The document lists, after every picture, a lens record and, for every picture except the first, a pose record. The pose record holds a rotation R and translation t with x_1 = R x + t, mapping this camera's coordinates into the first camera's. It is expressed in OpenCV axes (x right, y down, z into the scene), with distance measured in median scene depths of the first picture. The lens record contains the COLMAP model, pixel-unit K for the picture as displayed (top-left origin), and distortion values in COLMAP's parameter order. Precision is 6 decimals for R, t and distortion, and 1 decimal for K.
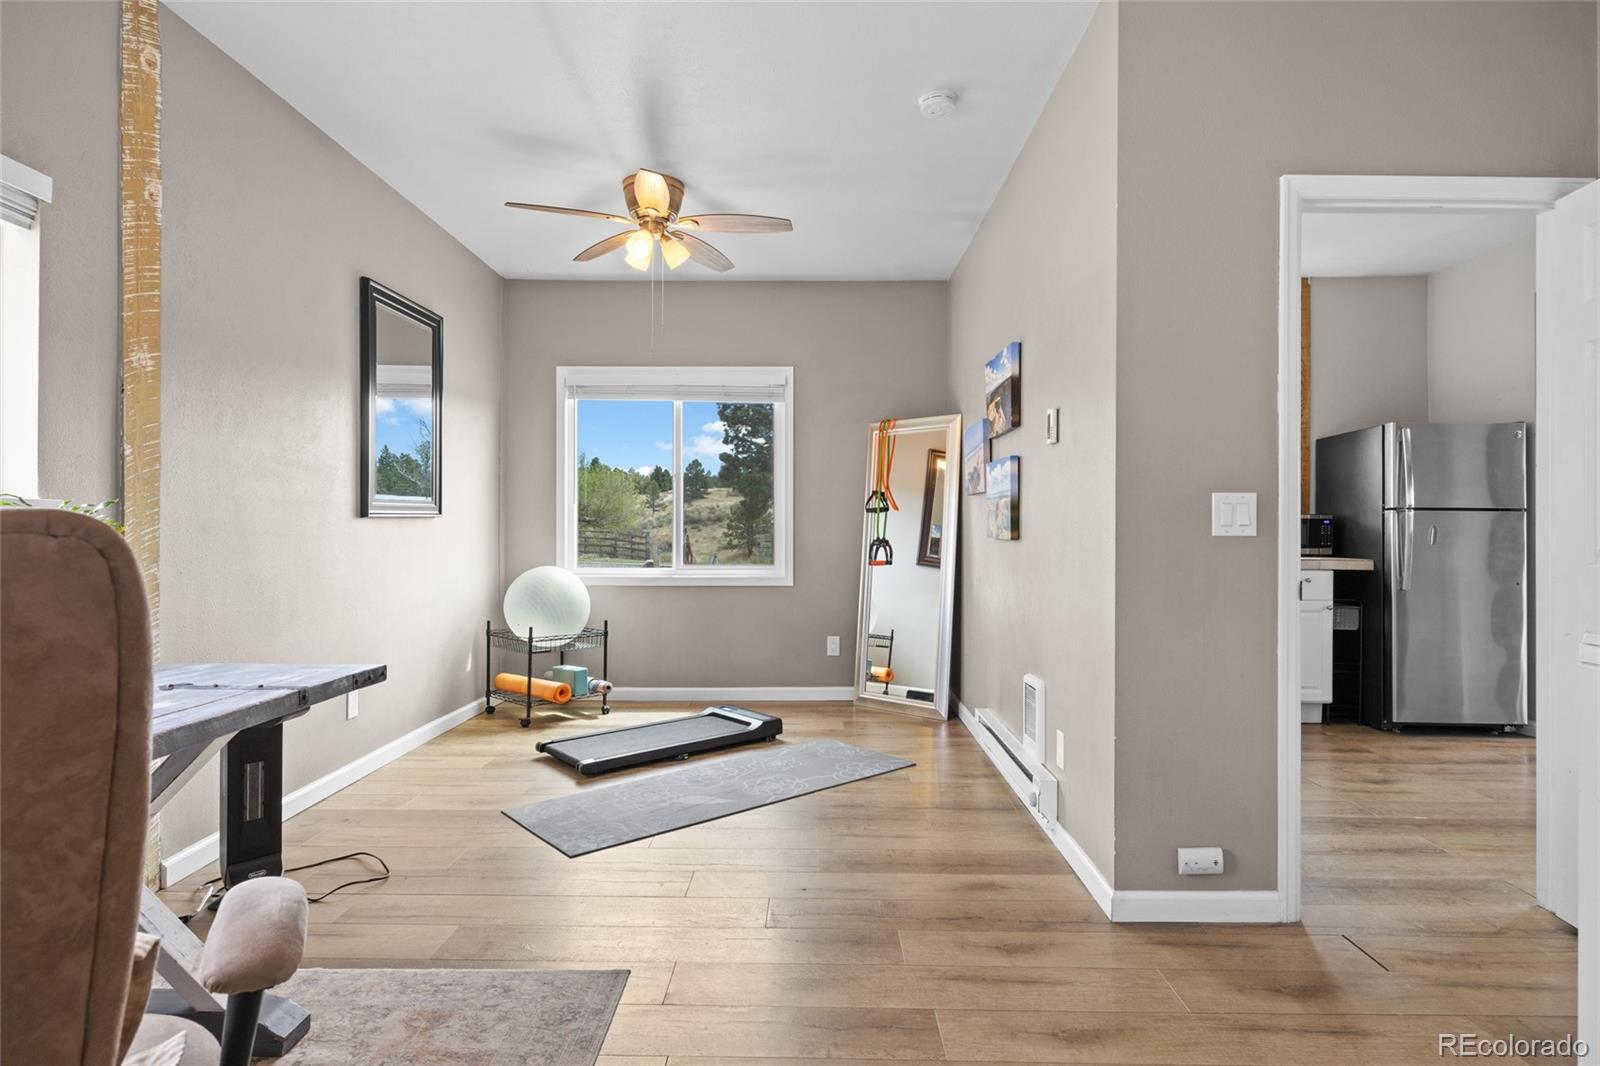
lens RADIAL K [[842.2, 0, 800.3], [0, 842.2, 534.6], [0, 0, 1]] dist [-0.002015, -0.000568]
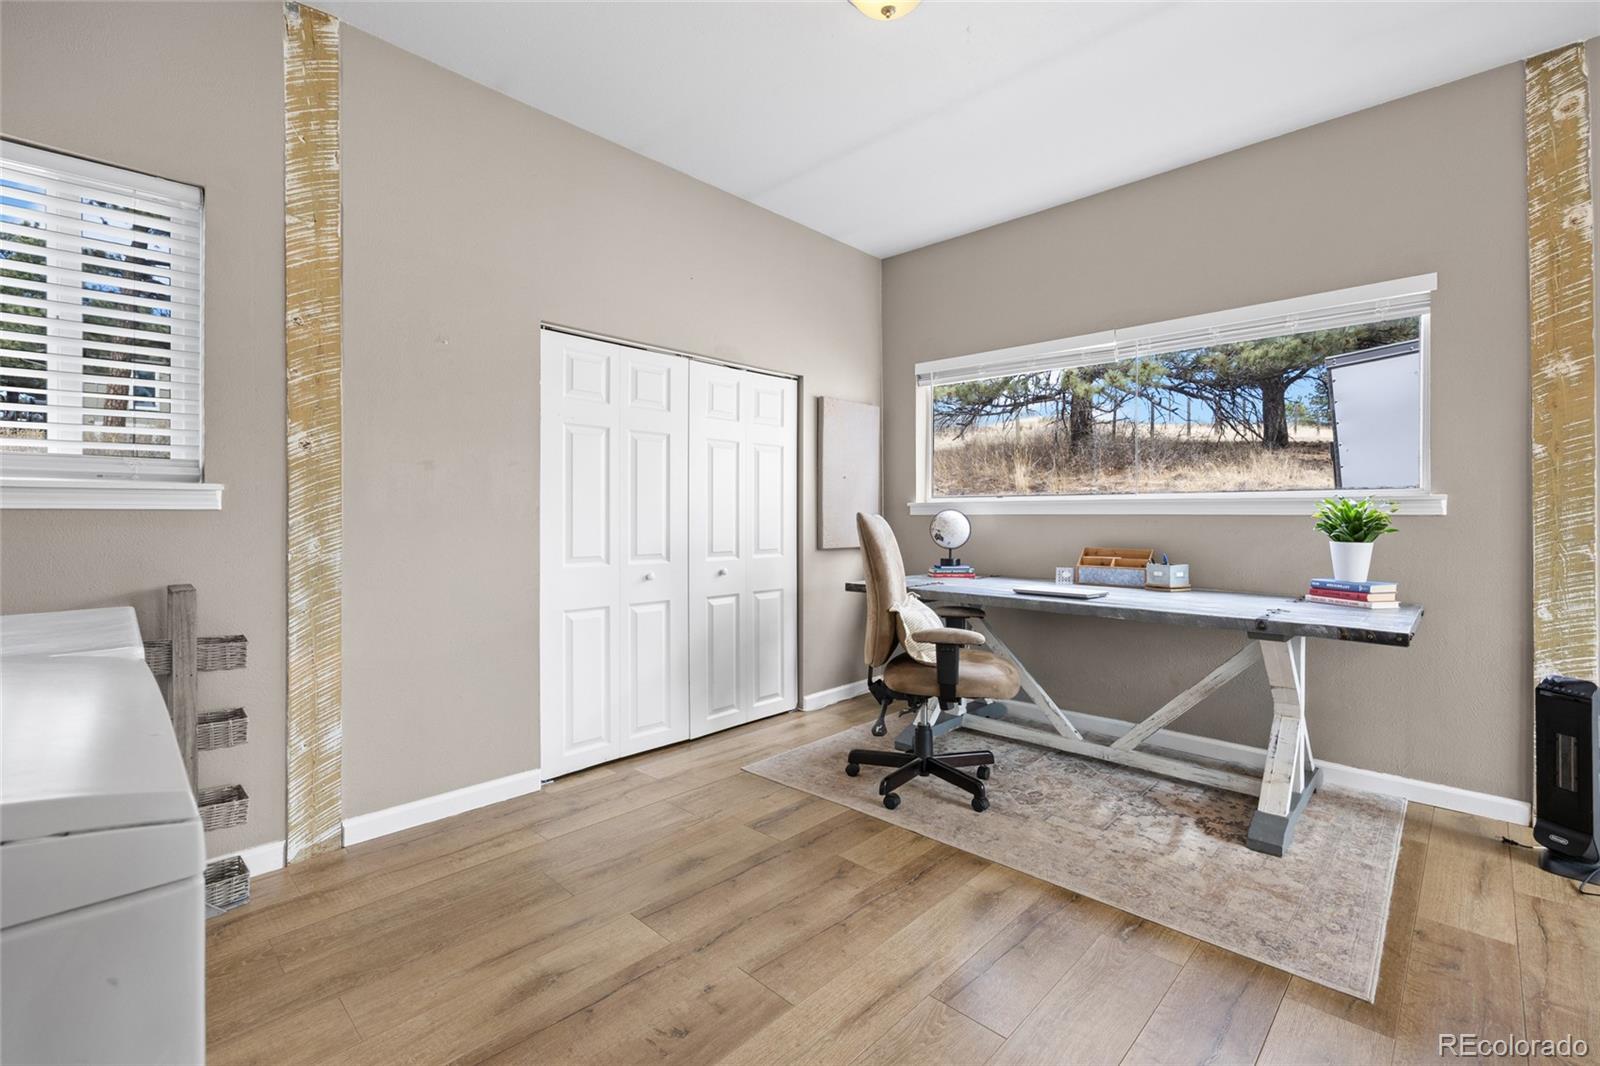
lens RADIAL K [[722.4, 0, 802.4], [0, 722.4, 520.1], [0, 0, 1]] dist [-0.013411, -0.000064]
pose [[-0.679685, 0.002718, -0.733499, 0.658314], [-0.000789, 0.999990, 0.004437, -0.002393], [0.733504, 0.003594, -0.679676, 0.908753]]
